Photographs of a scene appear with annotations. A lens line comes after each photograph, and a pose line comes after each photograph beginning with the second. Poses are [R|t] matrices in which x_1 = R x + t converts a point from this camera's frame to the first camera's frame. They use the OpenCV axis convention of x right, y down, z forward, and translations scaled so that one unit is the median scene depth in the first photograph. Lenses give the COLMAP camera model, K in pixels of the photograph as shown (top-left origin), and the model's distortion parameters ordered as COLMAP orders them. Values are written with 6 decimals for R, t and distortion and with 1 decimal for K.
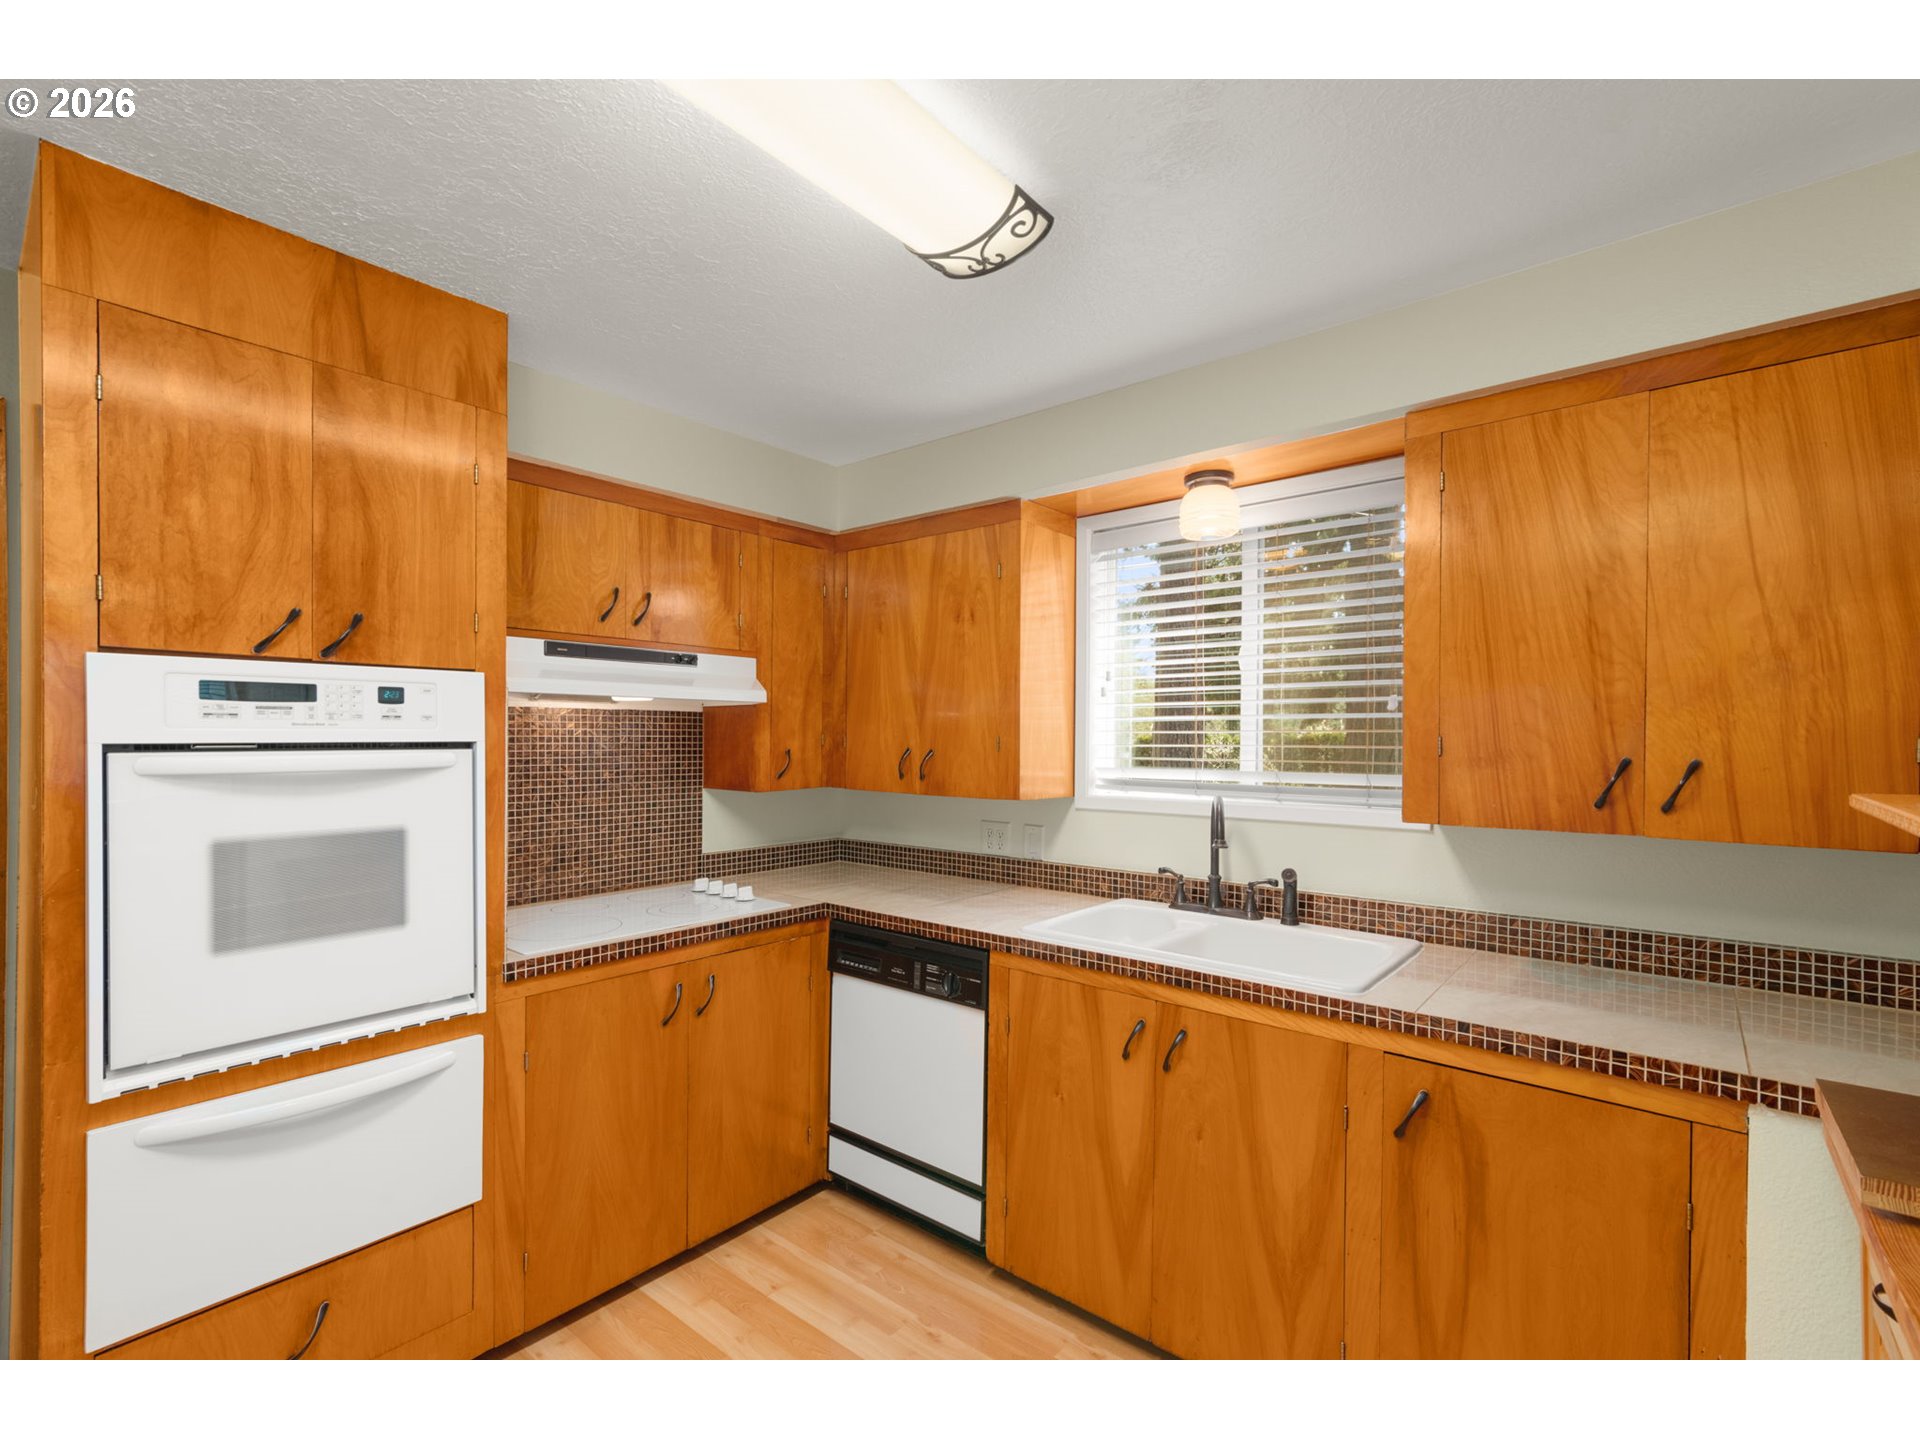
lens RADIAL K [[869.6, 0, 959.3], [0, 869.6, 746.9], [0, 0, 1]] dist [0.003833, -0.000010]
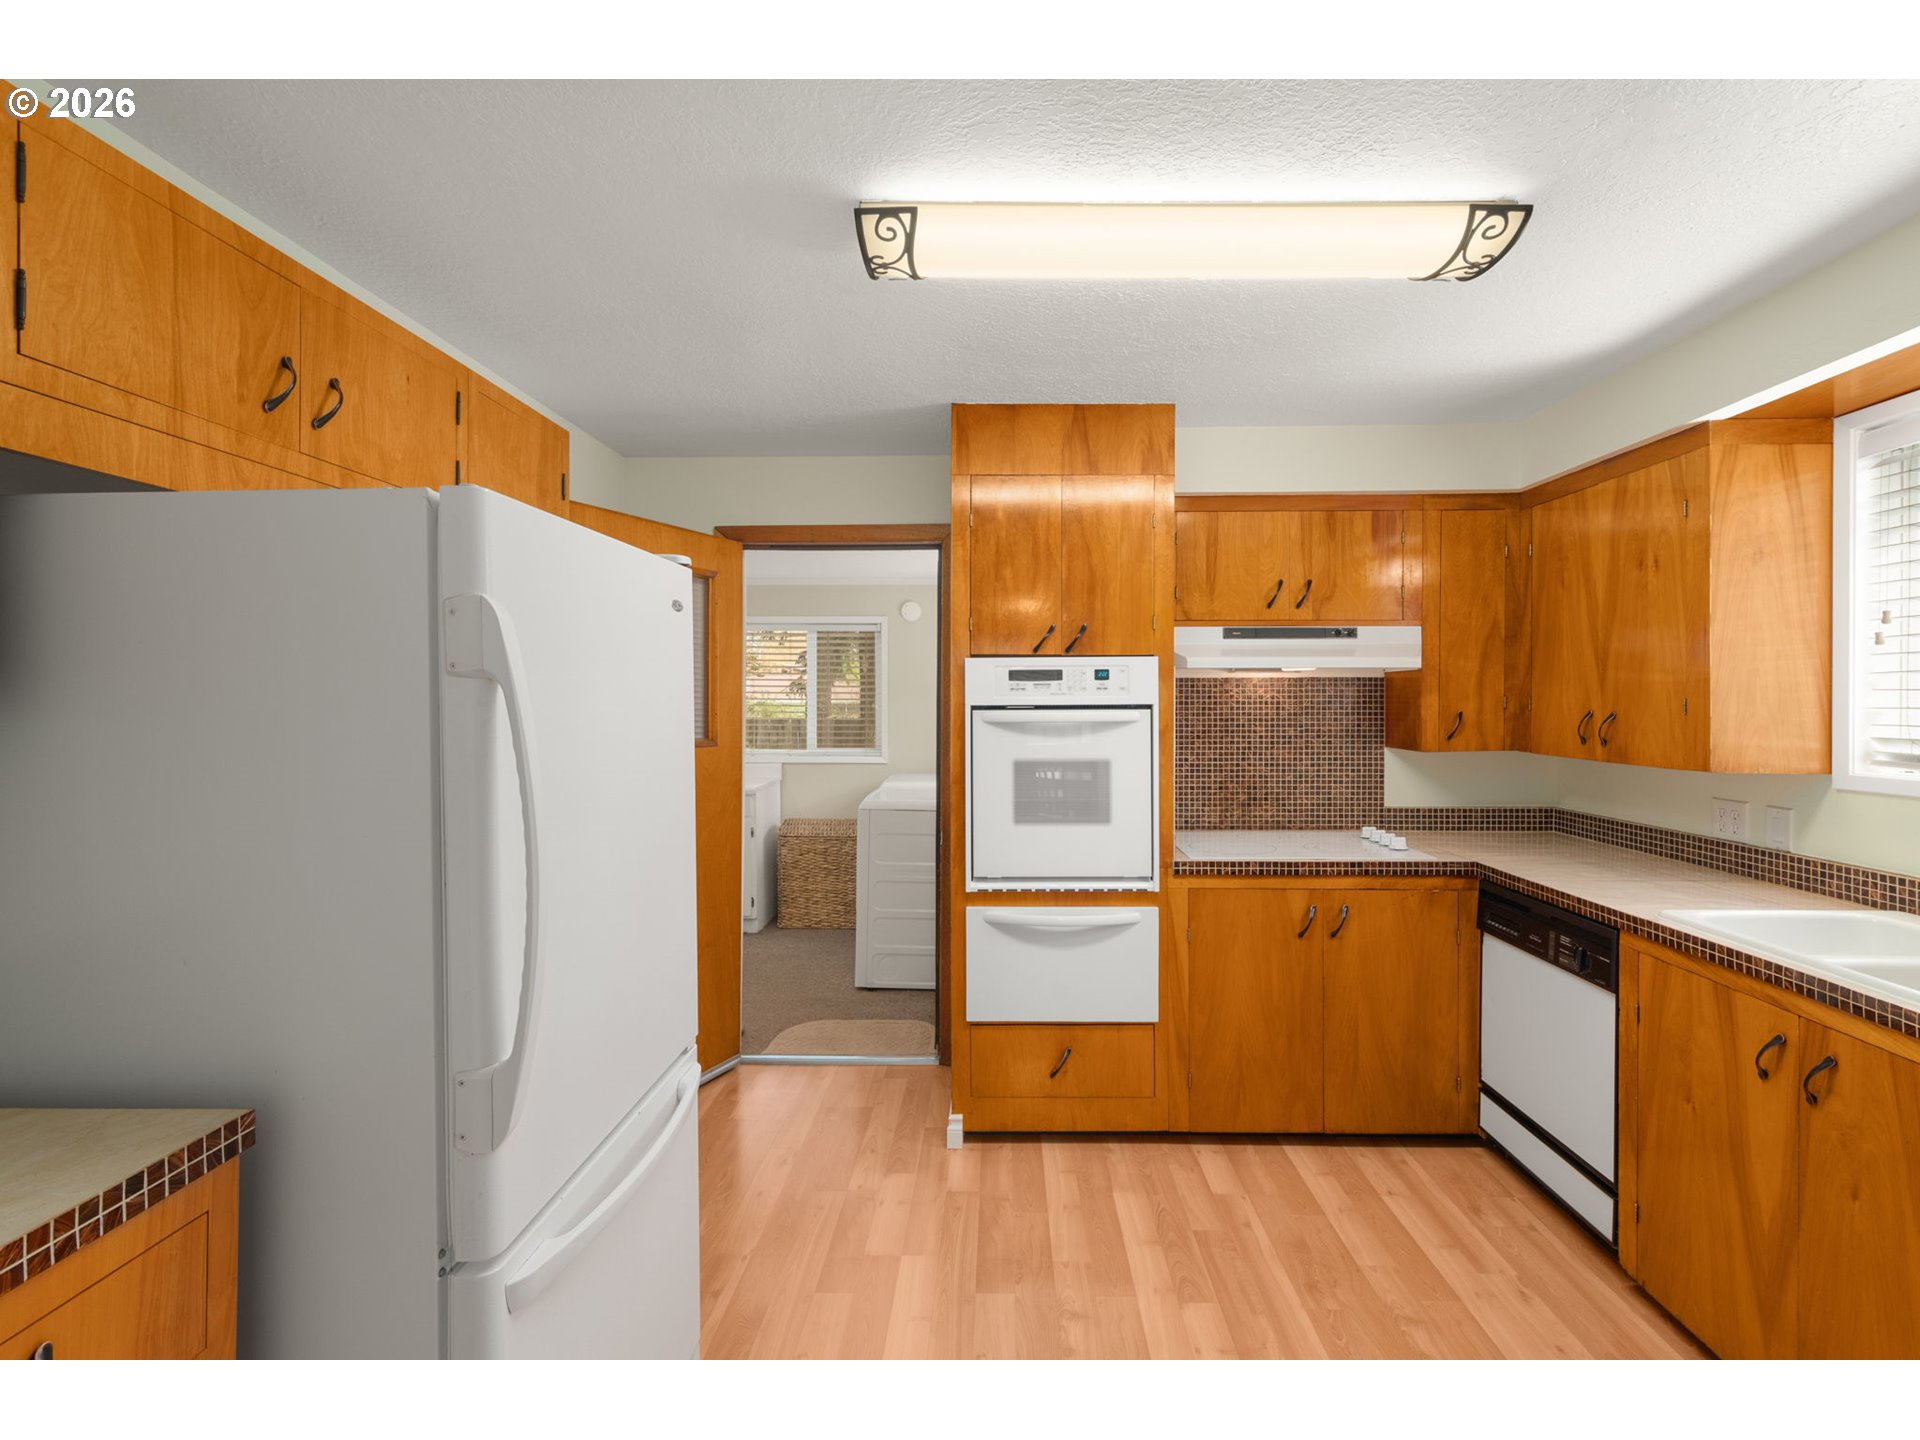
lens RADIAL K [[880.5, 0, 974.8], [0, 880.5, 704.1], [0, 0, 1]] dist [-0.001489, 0.000240]
pose [[0.616715, -0.001308, -0.787186, 0.349098], [-0.004334, 0.999978, -0.005056, 0.001971], [0.787175, 0.006530, 0.616695, -0.118875]]
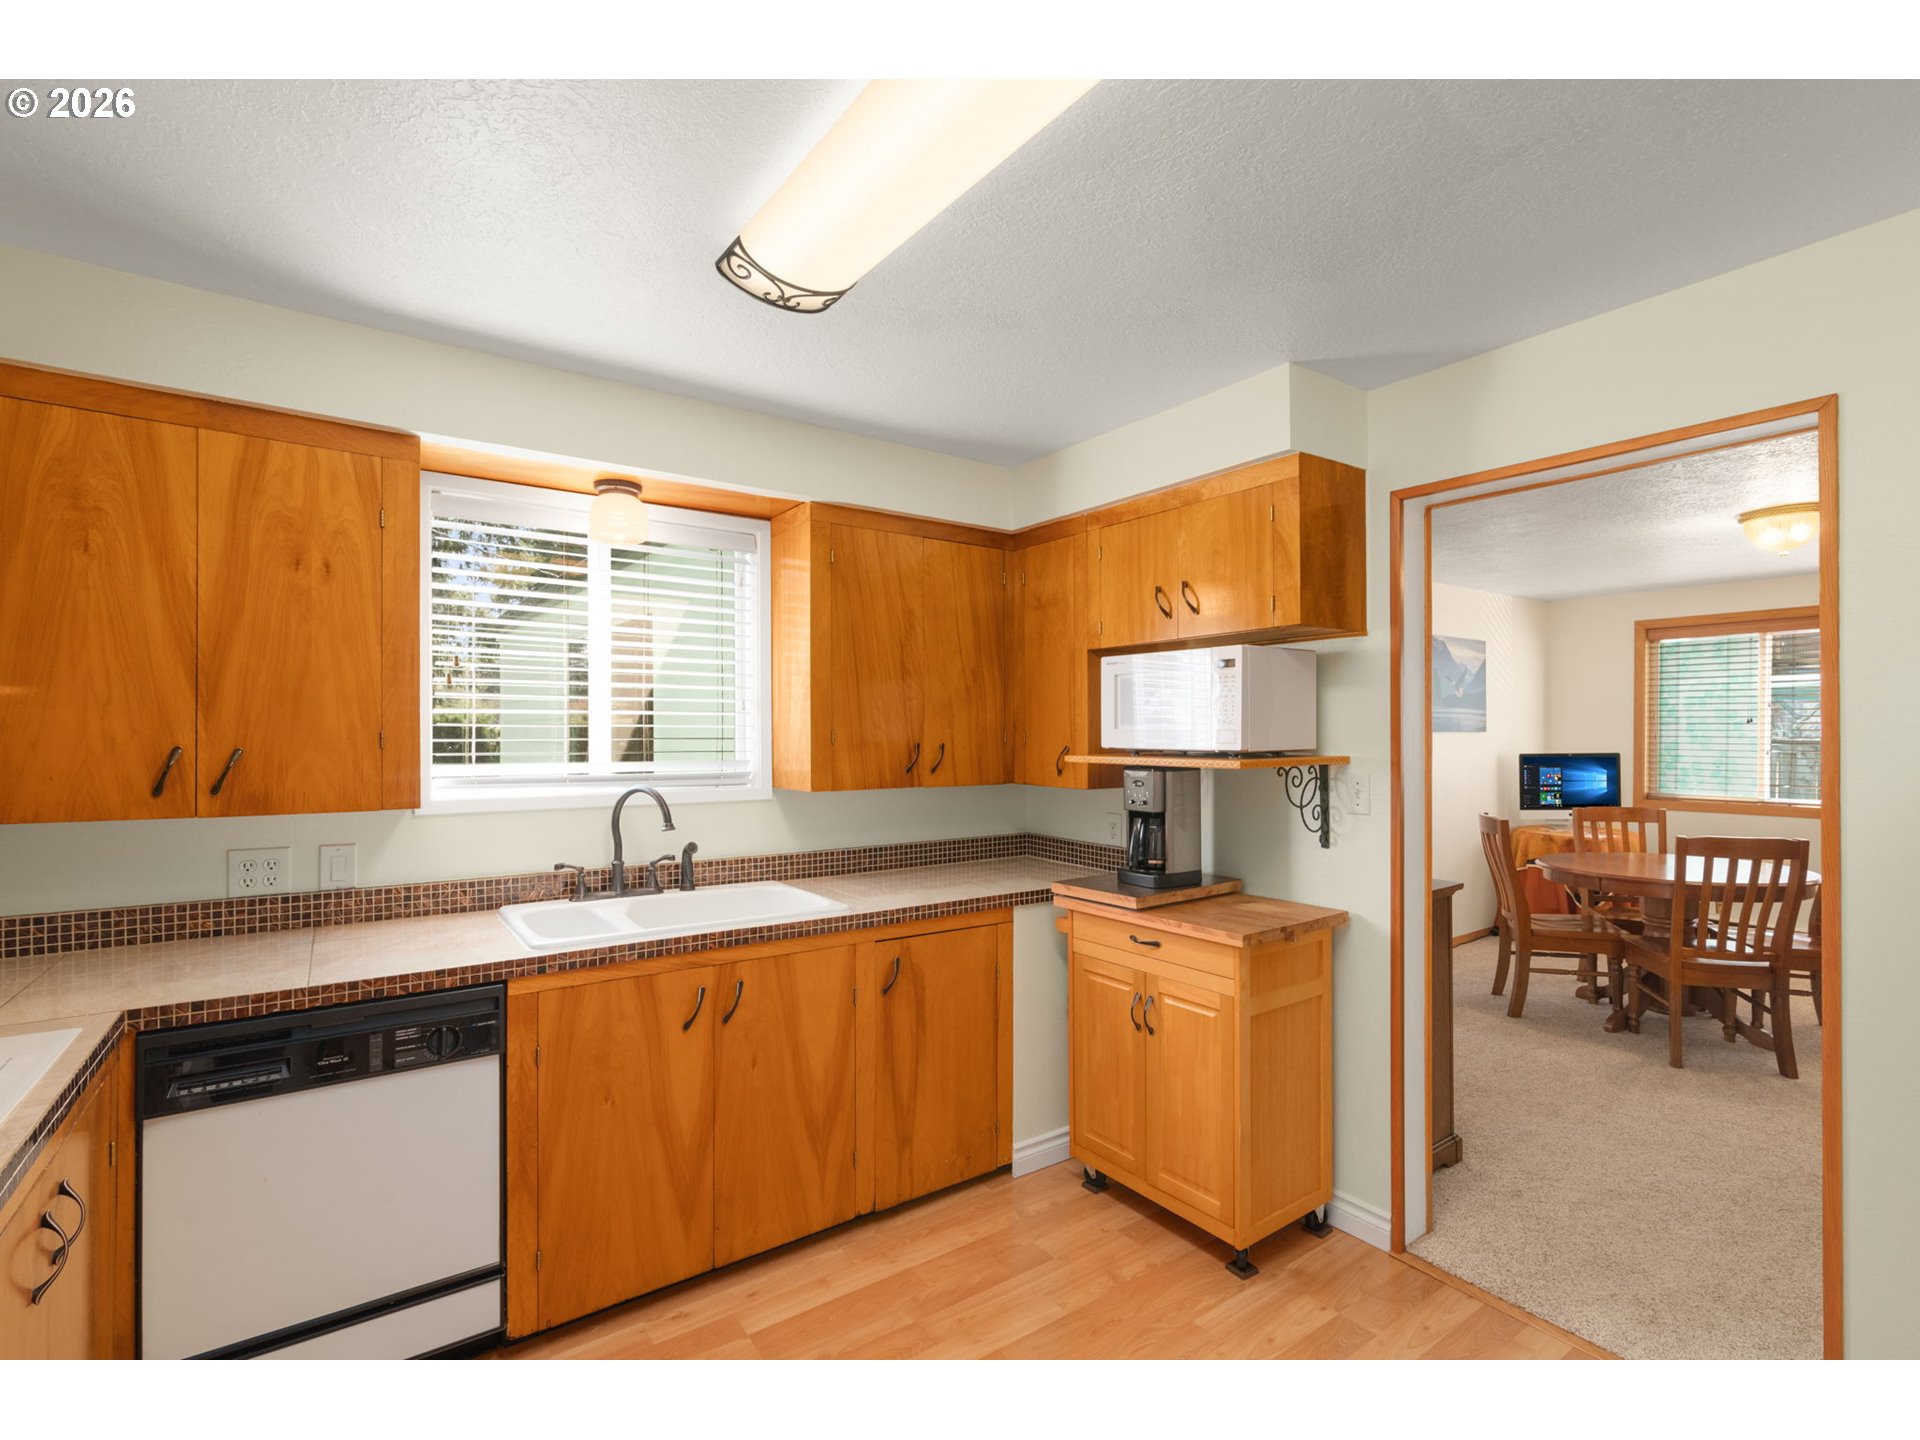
lens RADIAL K [[869.6, 0, 959.3], [0, 869.6, 746.9], [0, 0, 1]] dist [0.003833, -0.000010]
pose [[0.259837, -0.018825, 0.965469, -0.673137], [0.009066, 0.999813, 0.017054, -0.006650], [-0.965610, 0.004322, 0.259959, 0.347024]]
